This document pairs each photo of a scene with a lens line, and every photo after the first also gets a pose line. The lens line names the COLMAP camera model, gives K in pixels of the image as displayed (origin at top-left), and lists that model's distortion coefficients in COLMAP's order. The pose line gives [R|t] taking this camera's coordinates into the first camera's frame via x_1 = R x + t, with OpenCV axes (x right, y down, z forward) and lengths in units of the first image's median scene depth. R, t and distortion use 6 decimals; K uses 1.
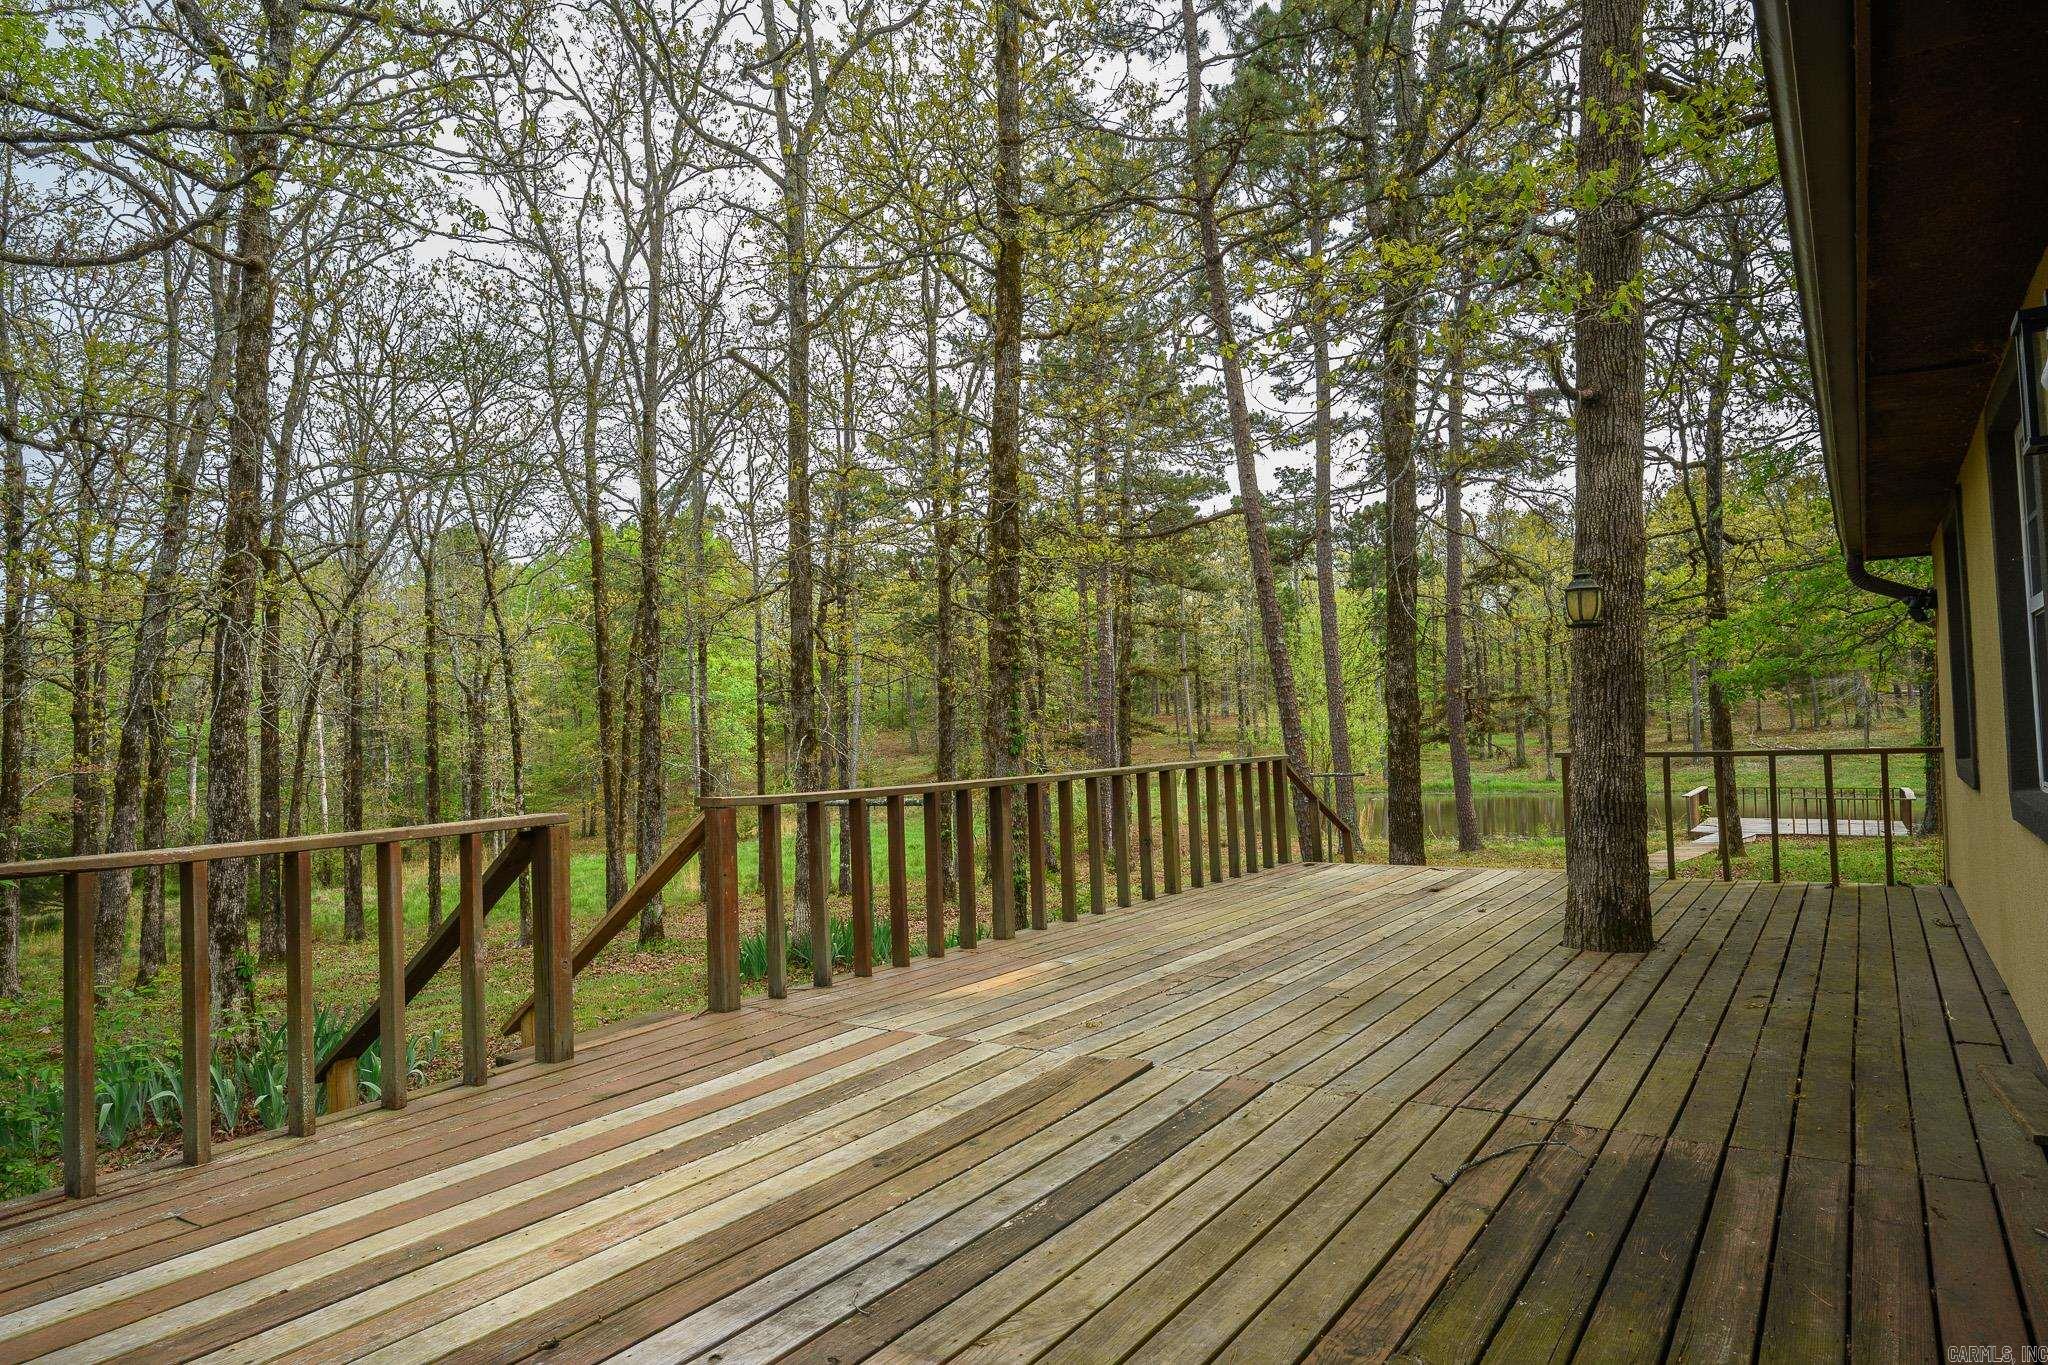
lens RADIAL K [[1293.7, 0, 1018.6], [0, 1293.7, 683.3], [0, 0, 1]] dist [-0.003226, 0.001333]
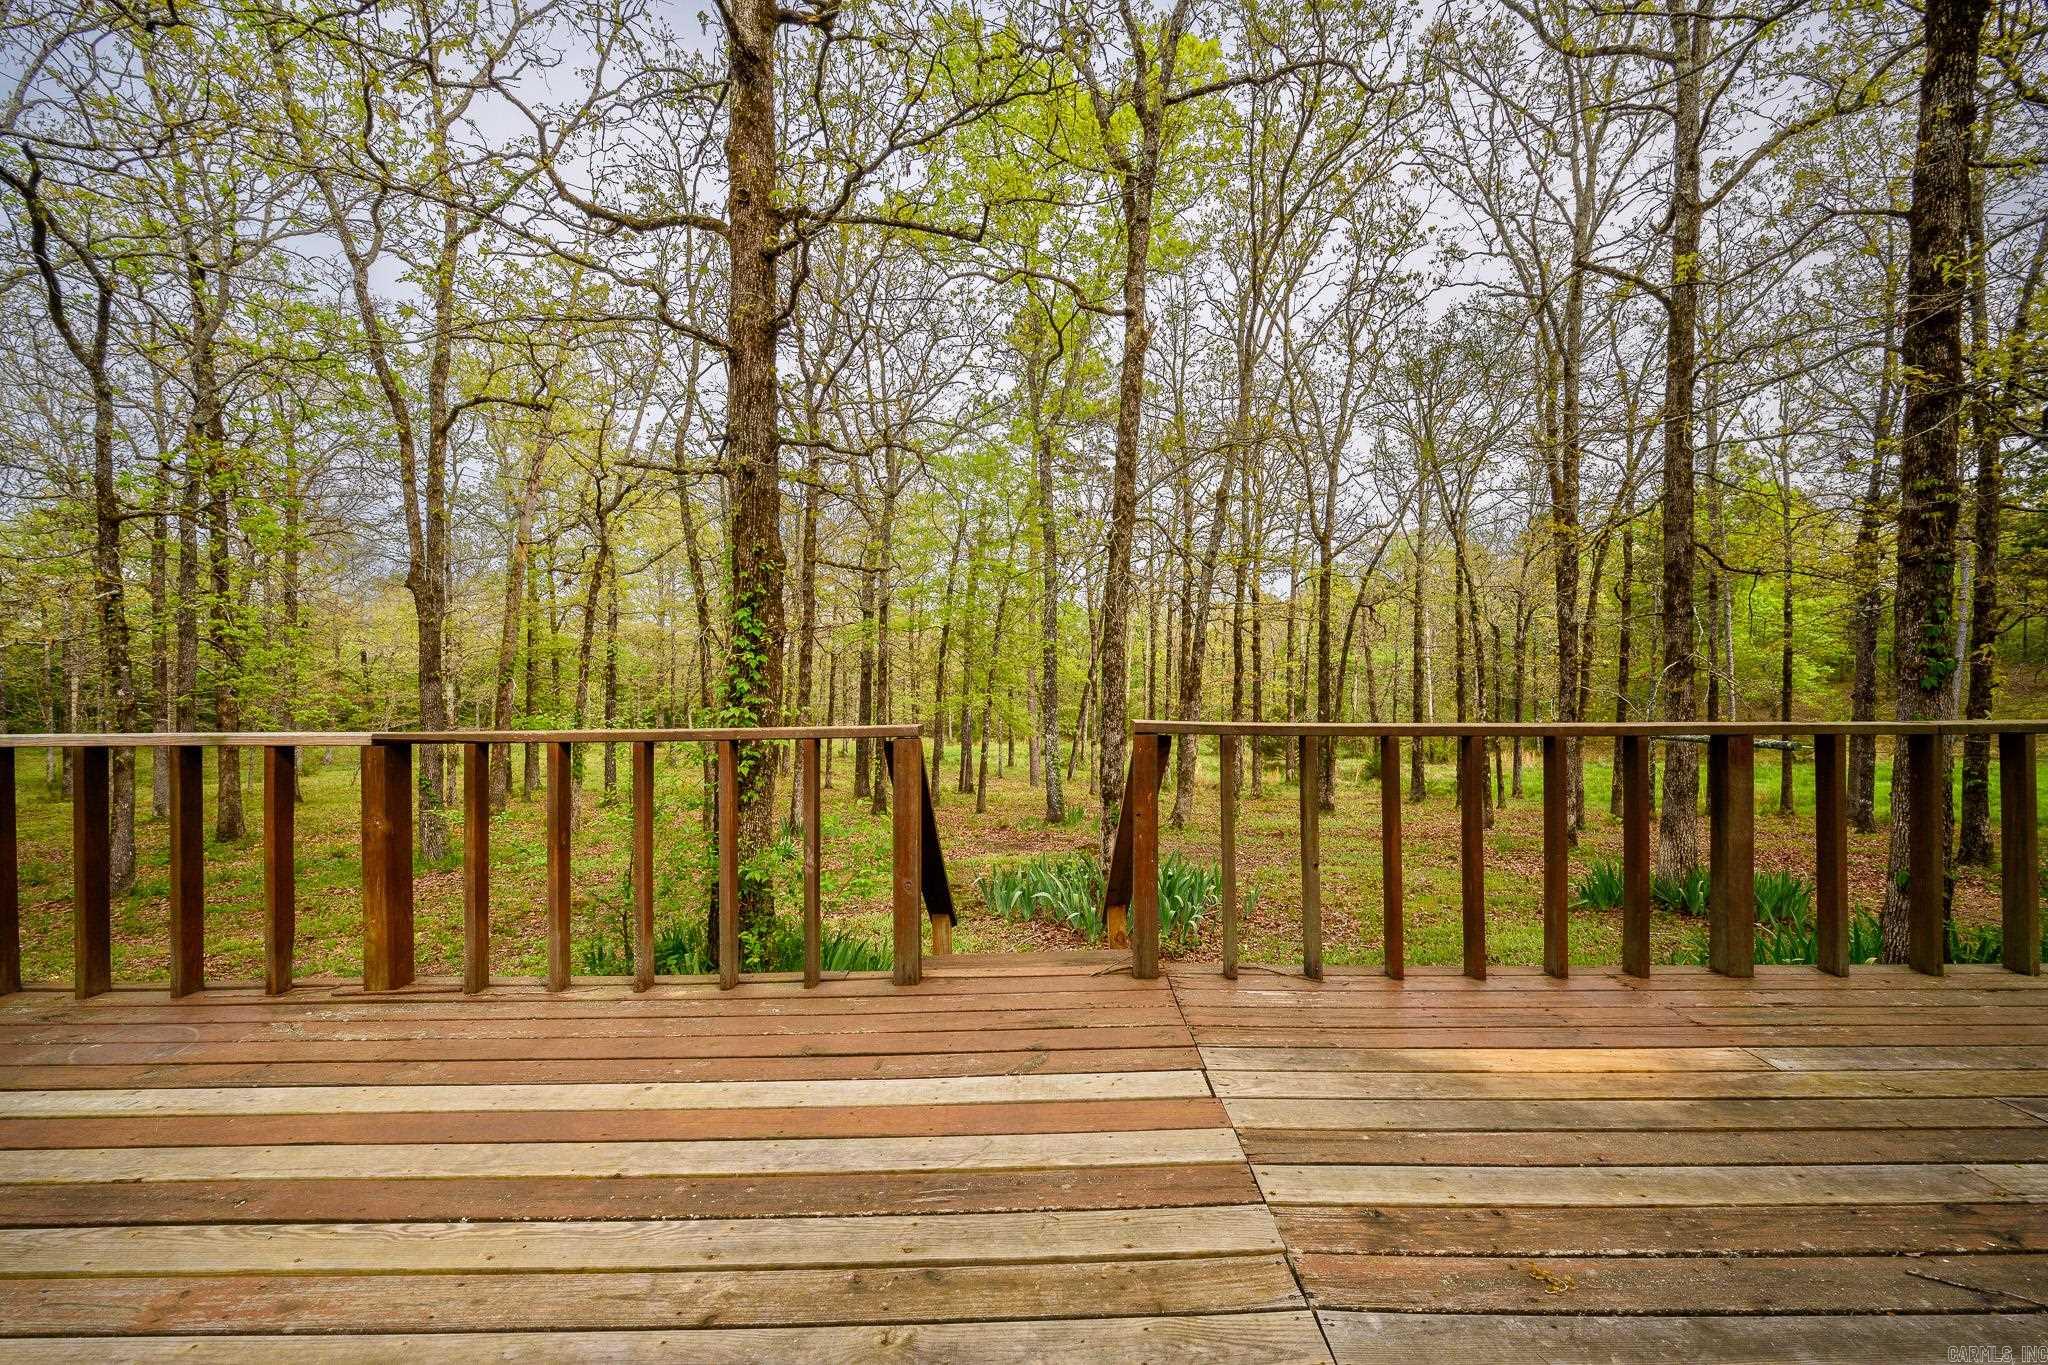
lens RADIAL K [[860.7, 0, 1043.9], [0, 860.7, 672.5], [0, 0, 1]] dist [-0.004024, -0.000387]
pose [[0.566387, 0.022739, -0.823825, 0.175911], [0.015542, 0.999147, 0.038263, 0.037269], [0.823993, -0.034475, 0.565551, 0.619827]]
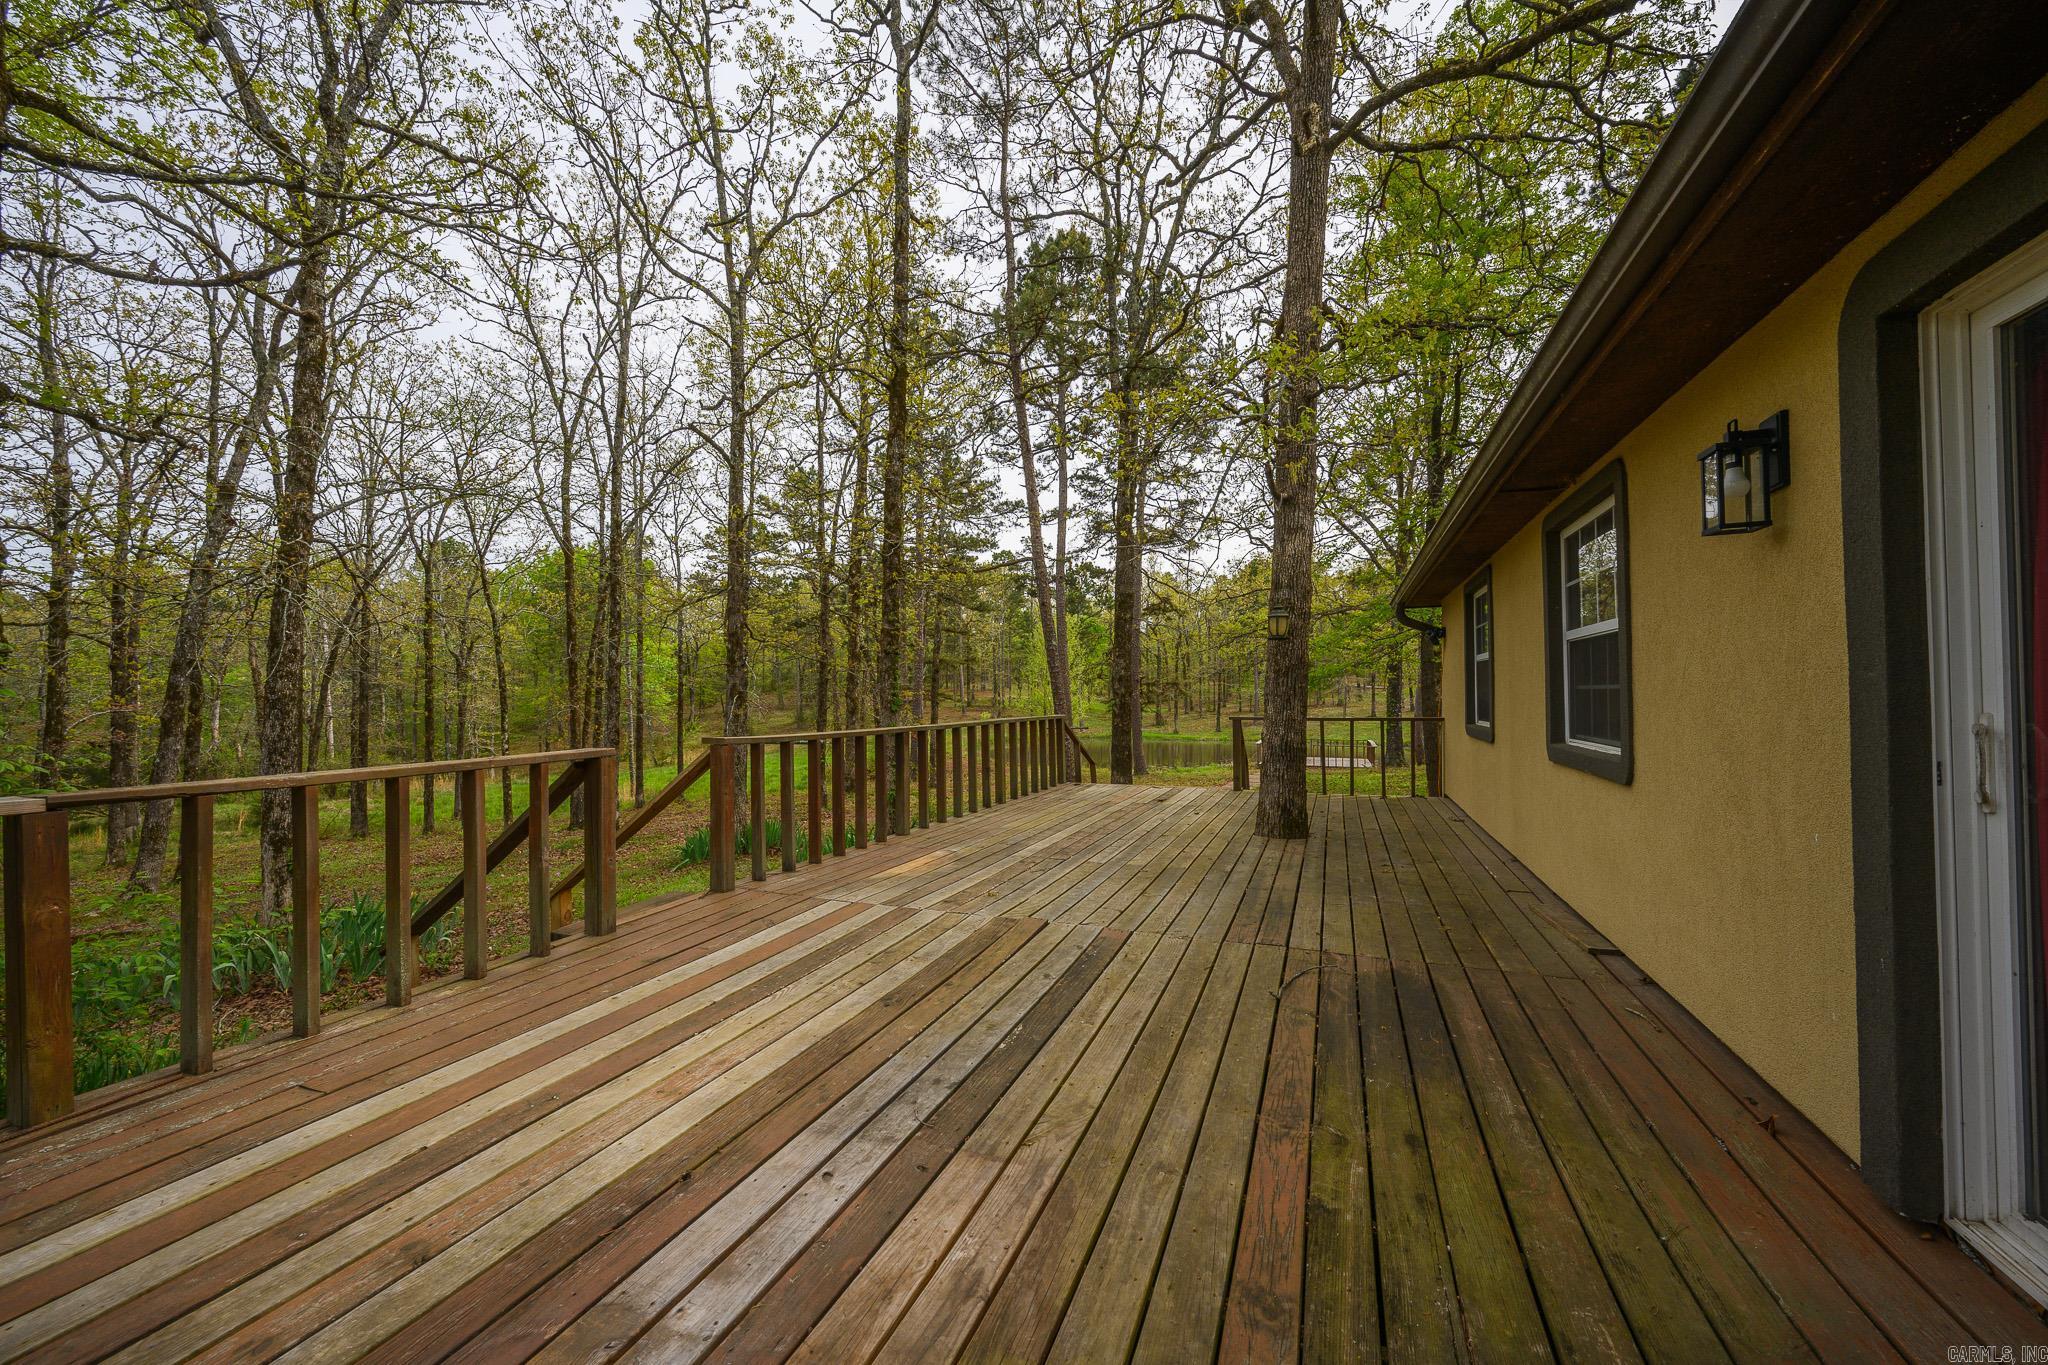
lens RADIAL K [[810.9, 0, 1023.6], [0, 810.9, 686.5], [0, 0, 1]] dist [-0.004096, 0.001042]
pose [[0.975135, 0.026977, 0.219962, -0.104910], [-0.031787, 0.999326, 0.018357, 0.007293], [-0.219319, -0.024892, 0.975336, 0.083108]]
